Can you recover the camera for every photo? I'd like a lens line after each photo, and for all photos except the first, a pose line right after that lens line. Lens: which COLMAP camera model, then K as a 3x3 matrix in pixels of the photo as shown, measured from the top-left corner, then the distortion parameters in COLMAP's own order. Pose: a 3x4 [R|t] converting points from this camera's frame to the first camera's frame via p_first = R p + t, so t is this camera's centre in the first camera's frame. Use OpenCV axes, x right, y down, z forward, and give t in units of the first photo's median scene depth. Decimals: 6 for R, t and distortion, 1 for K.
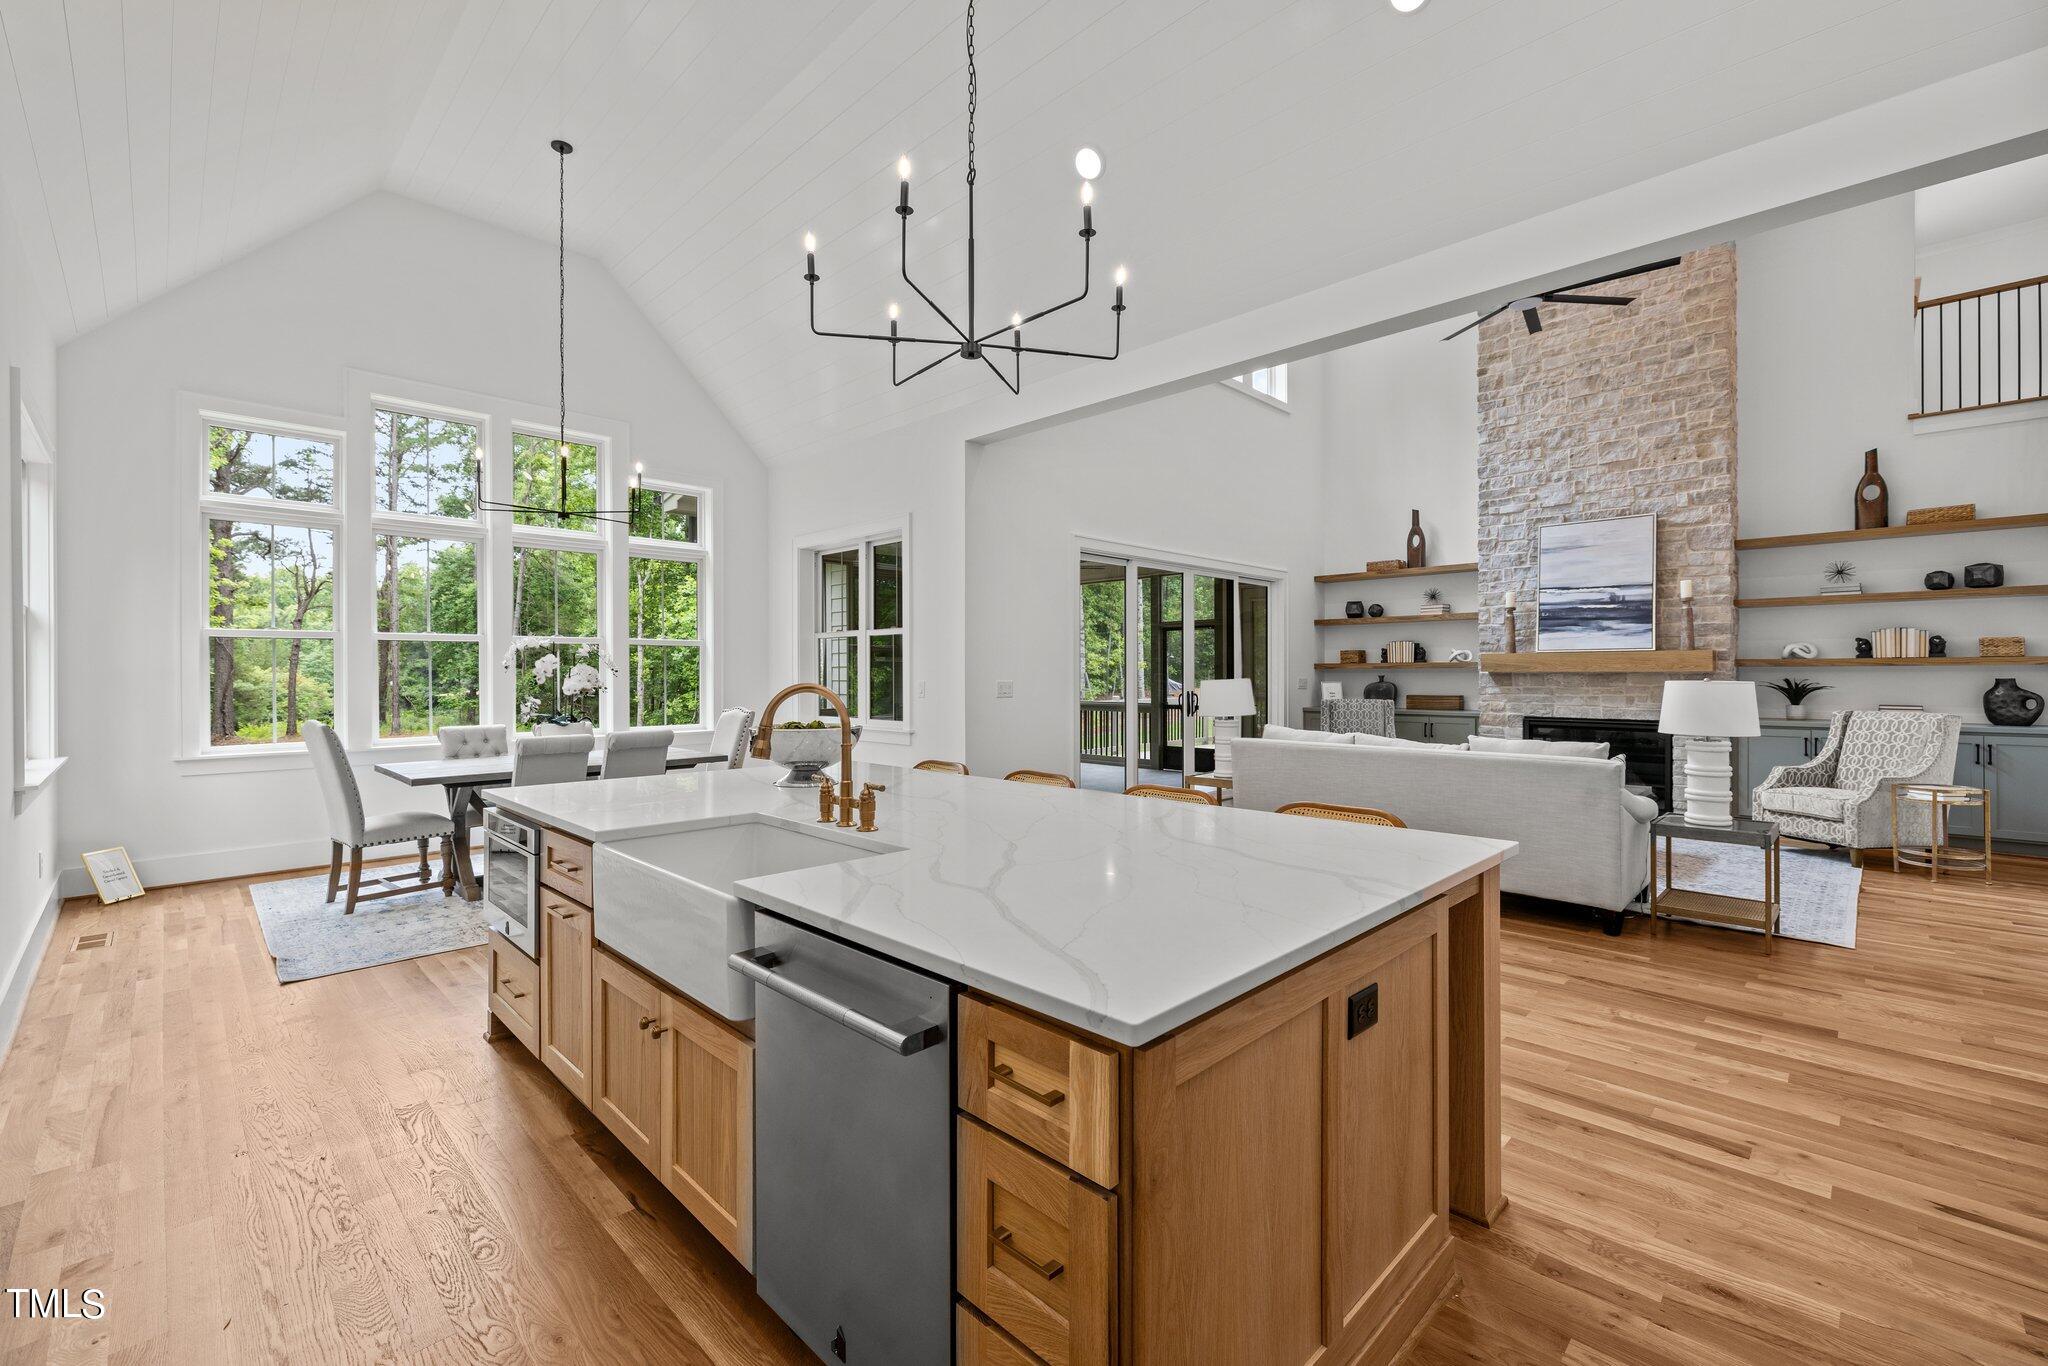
lens RADIAL K [[865.8, 0, 1008.8], [0, 865.8, 672.2], [0, 0, 1]] dist [0.001839, 0.000005]
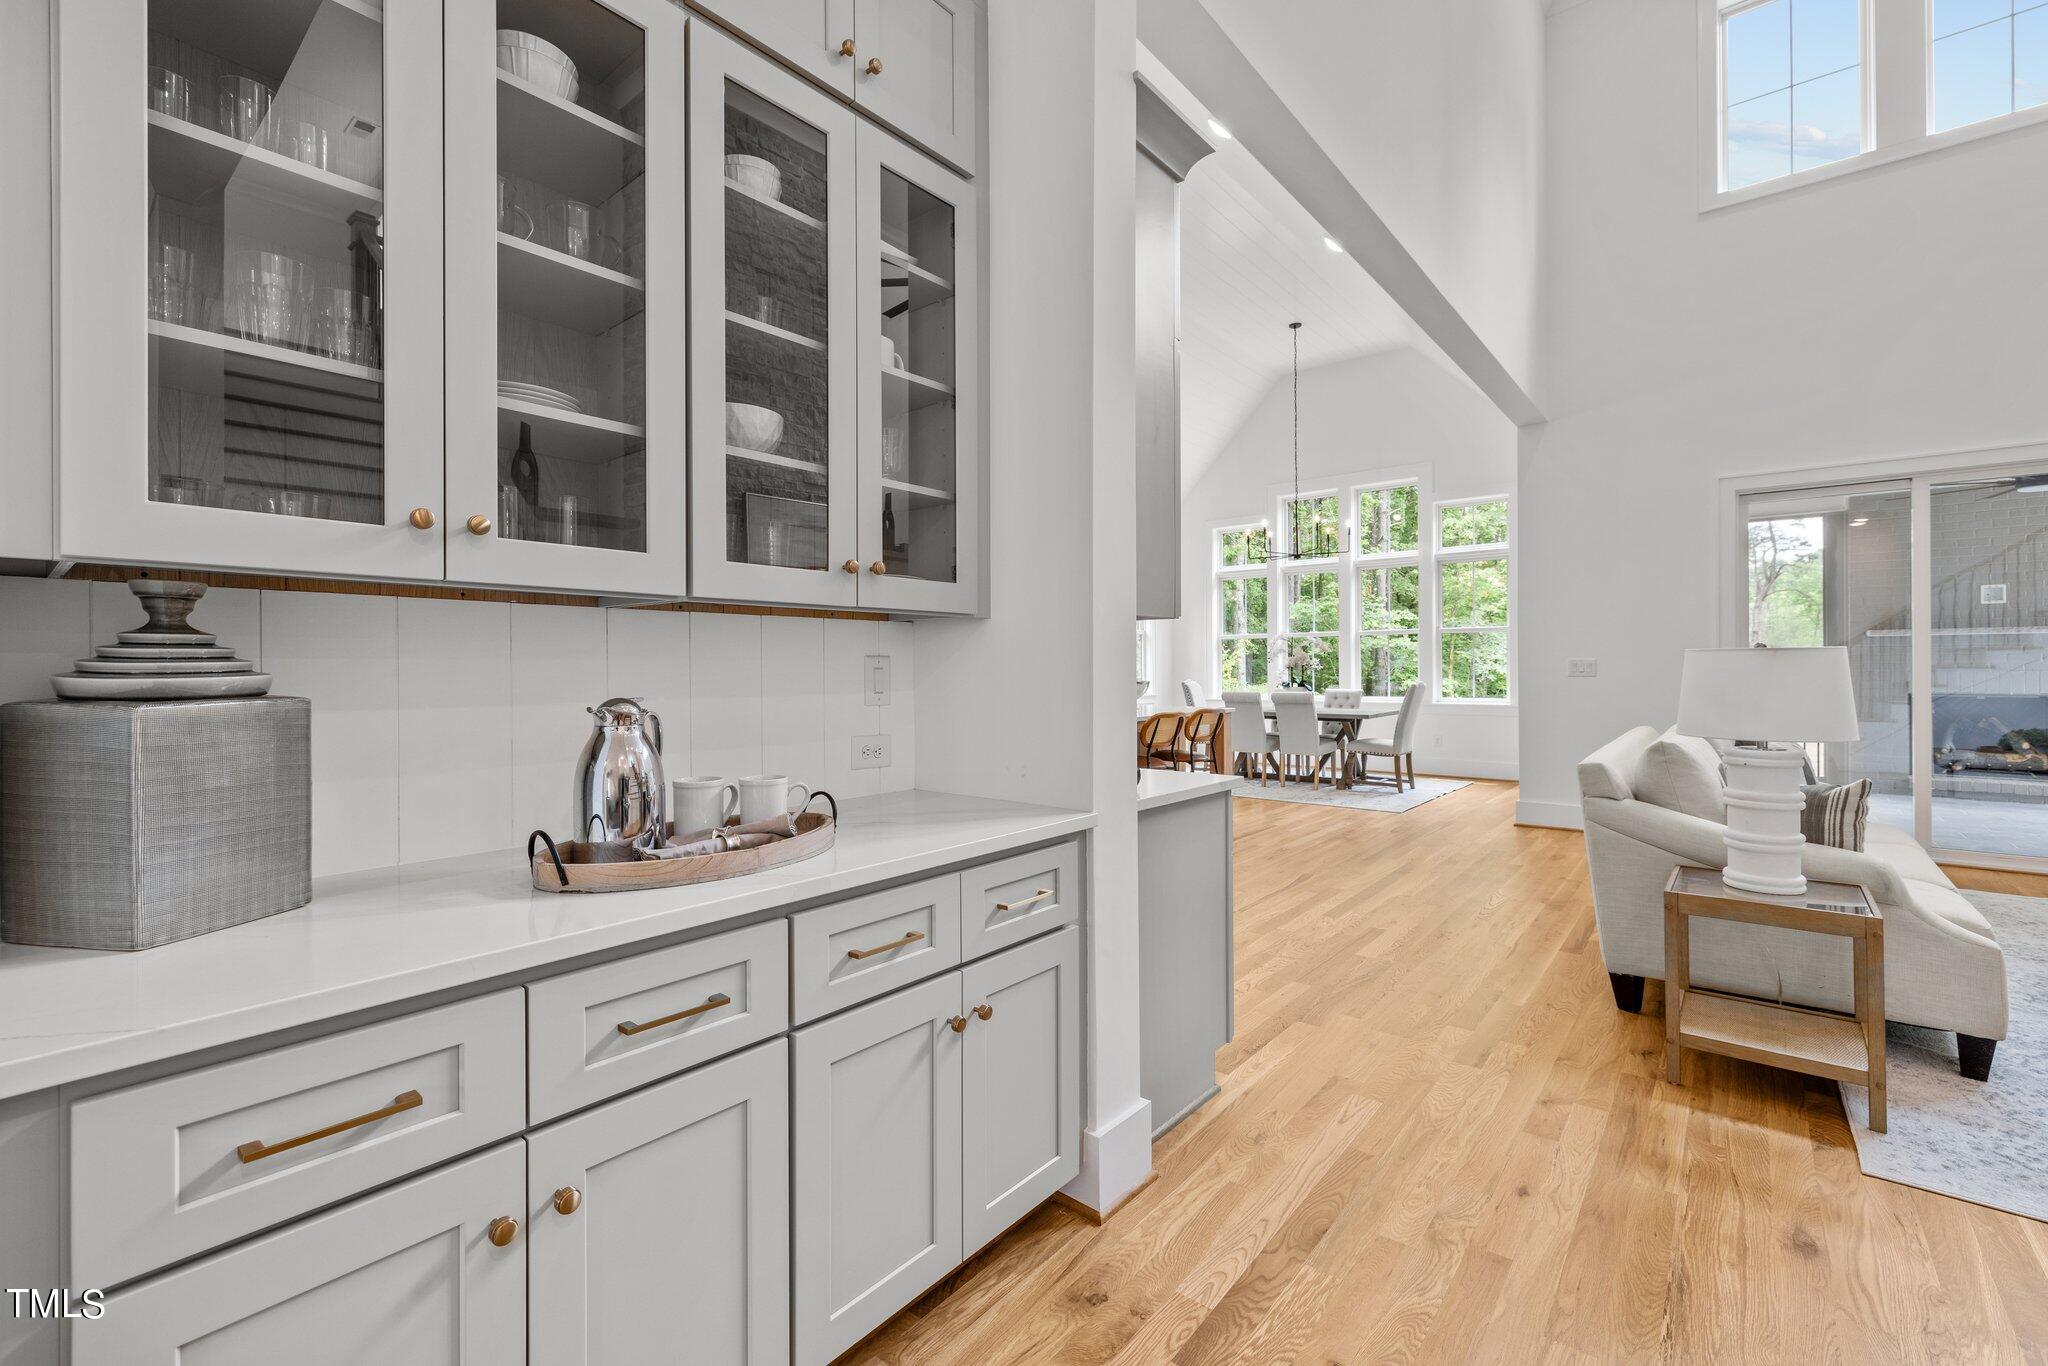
lens RADIAL K [[865.8, 0, 1008.3], [0, 865.8, 670.7], [0, 0, 1]] dist [0.001839, 0.000005]
pose [[0.085996, 0.005311, -0.996281, 0.726702], [0.009933, 0.999932, 0.006188, 0.007540], [0.996246, -0.010428, 0.085937, 0.232952]]
